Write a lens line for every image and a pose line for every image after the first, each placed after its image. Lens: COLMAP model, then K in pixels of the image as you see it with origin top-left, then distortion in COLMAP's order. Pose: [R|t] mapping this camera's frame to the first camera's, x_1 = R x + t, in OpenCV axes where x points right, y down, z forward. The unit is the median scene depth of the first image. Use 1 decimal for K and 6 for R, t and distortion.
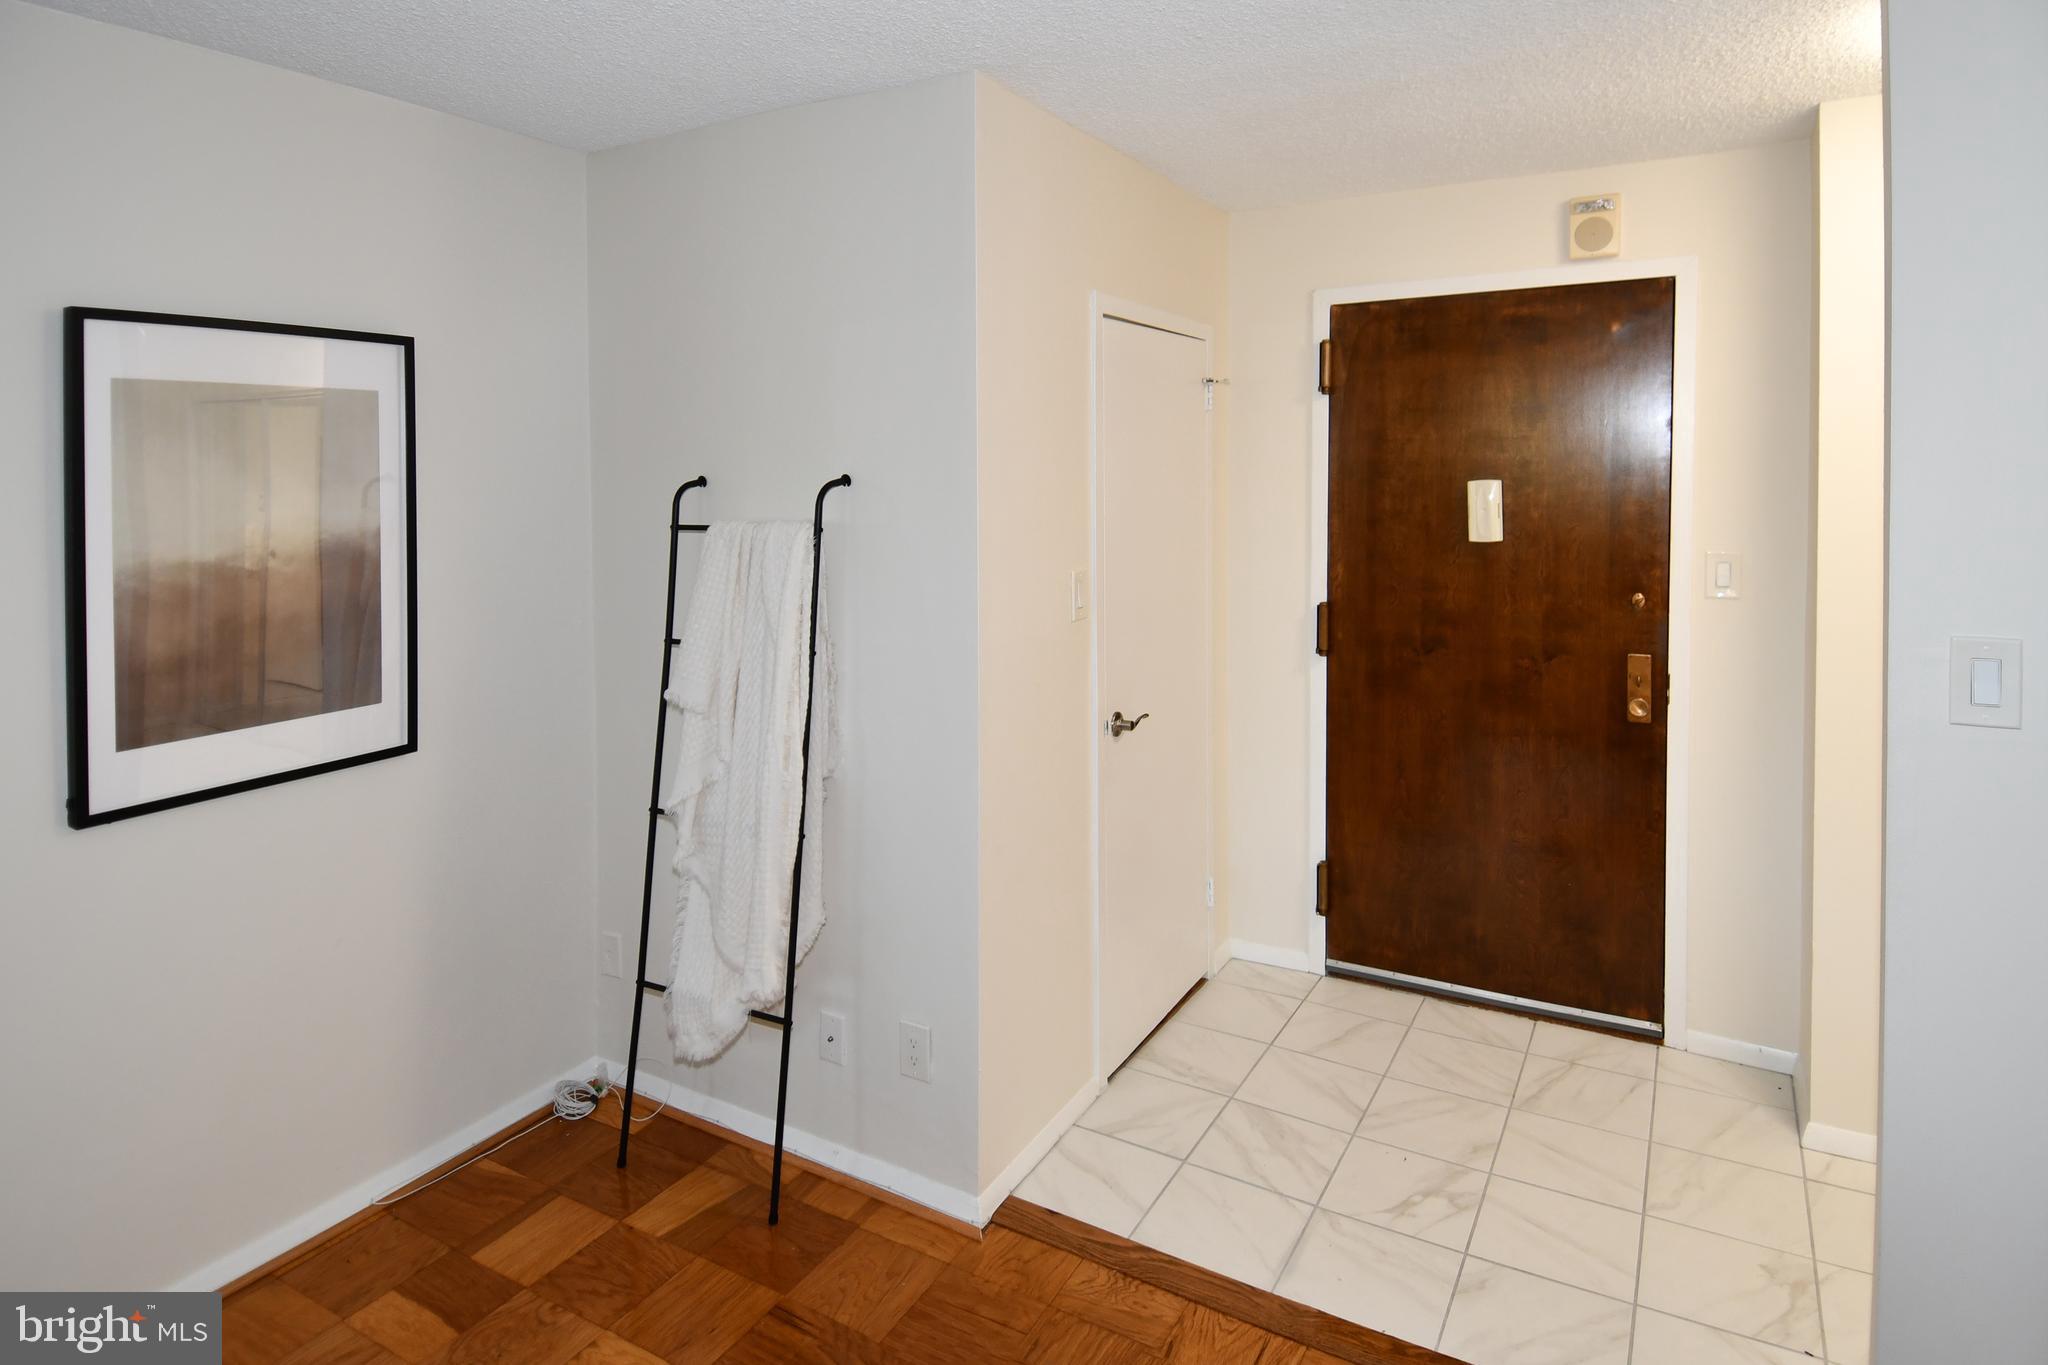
lens RADIAL K [[1131.6, 0, 1023.7], [0, 1131.6, 734.4], [0, 0, 1]] dist [0.004223, 0.000369]
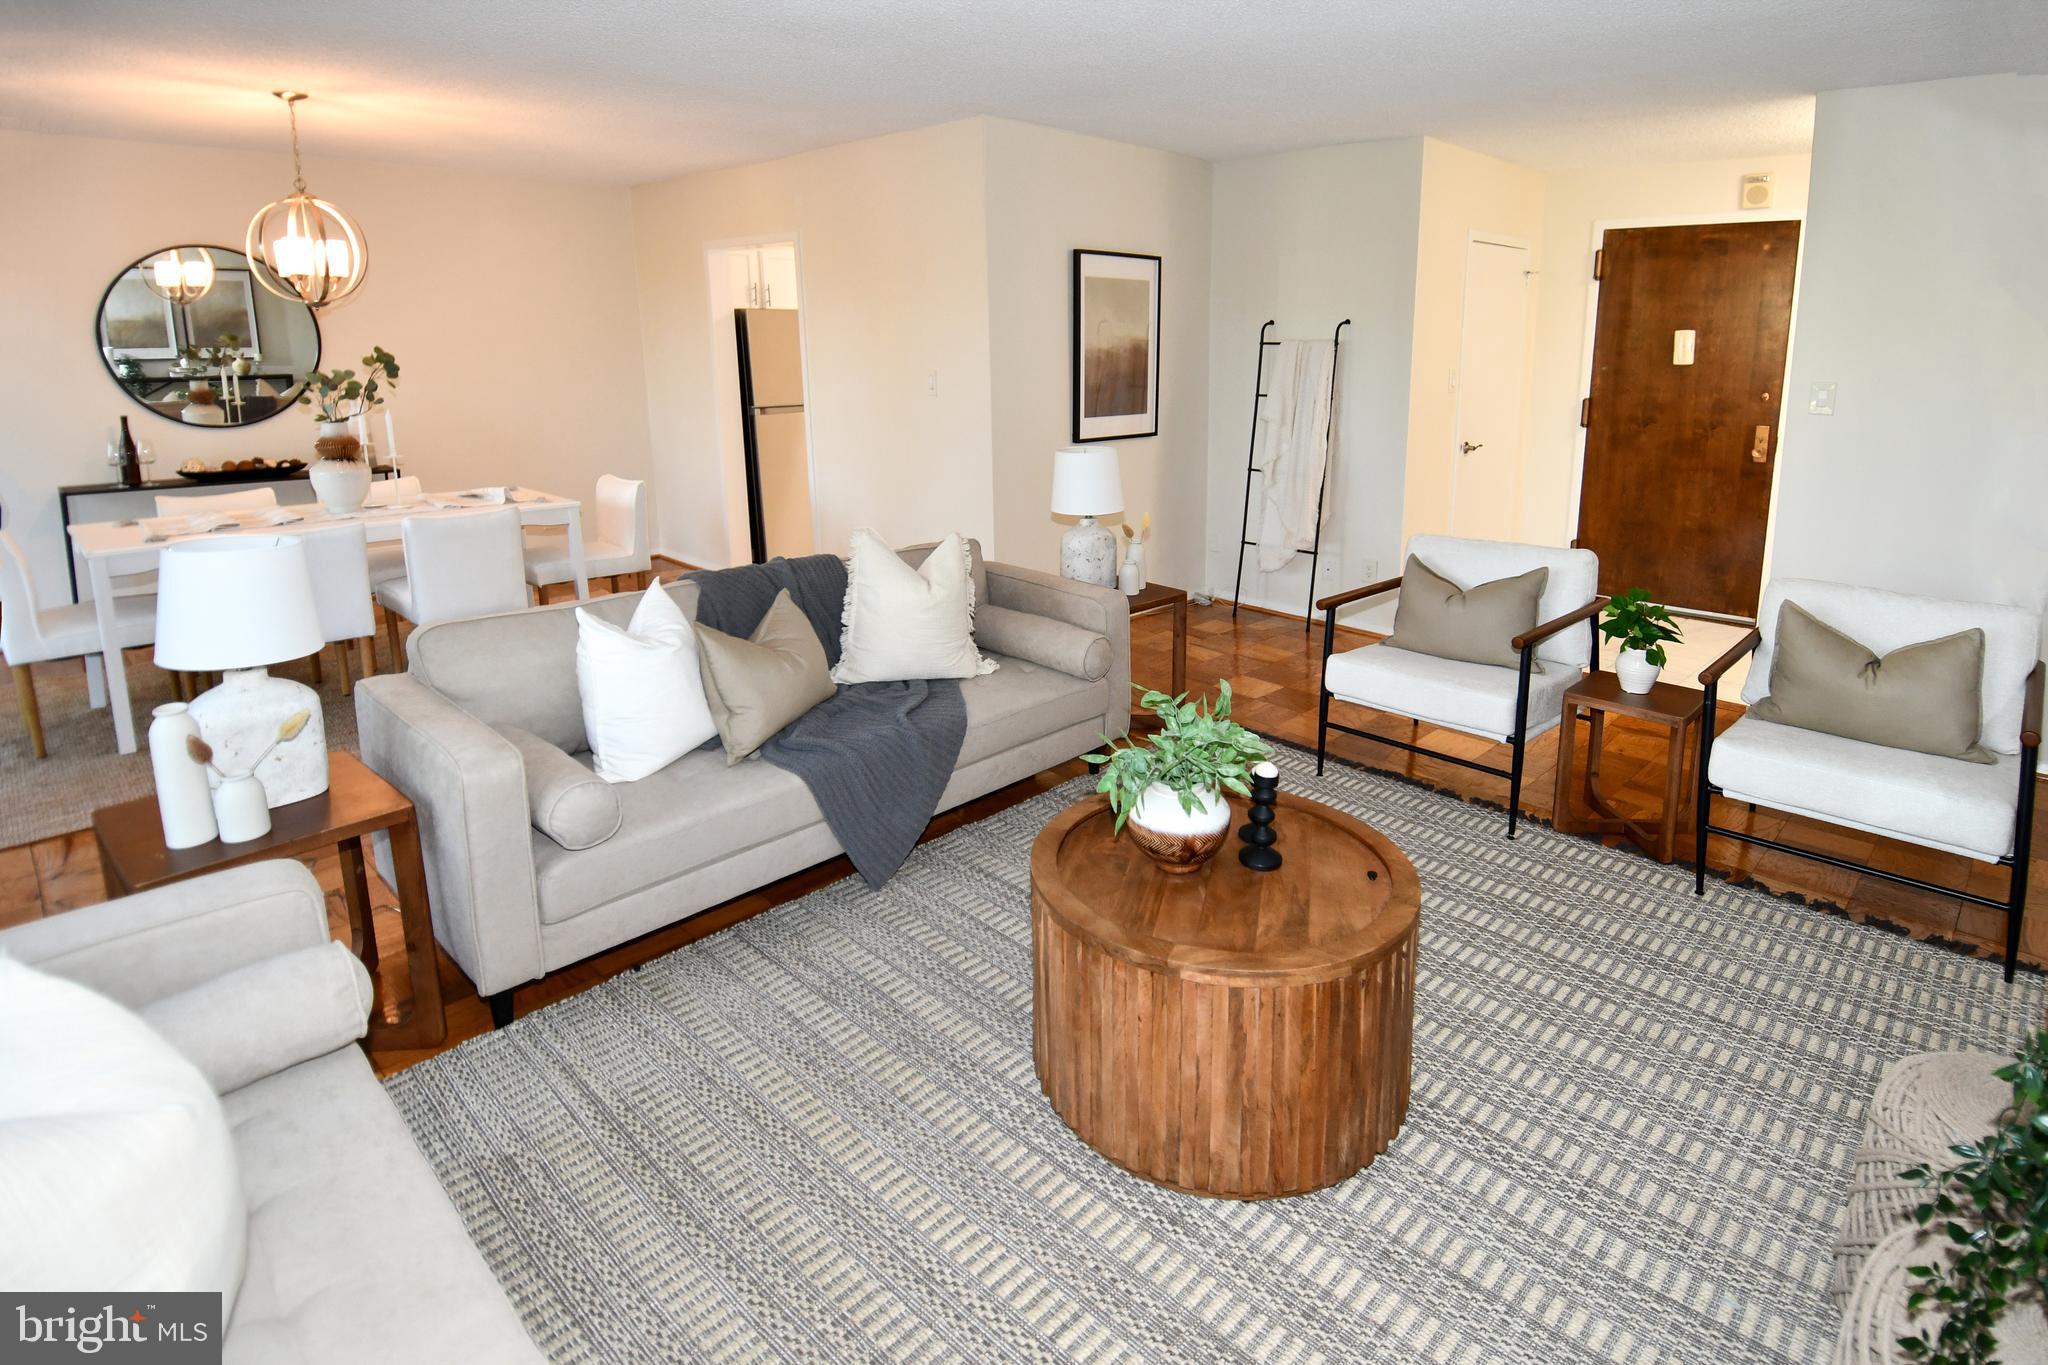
lens RADIAL K [[1130.9, 0, 1071.7], [0, 1130.9, 623.4], [0, 0, 1]] dist [0.001219, -0.027664]
pose [[0.976126, 0.067927, -0.206308, -0.147617], [-0.063380, 0.997580, 0.028578, 0.258230], [0.207750, -0.014820, 0.978070, -0.990091]]
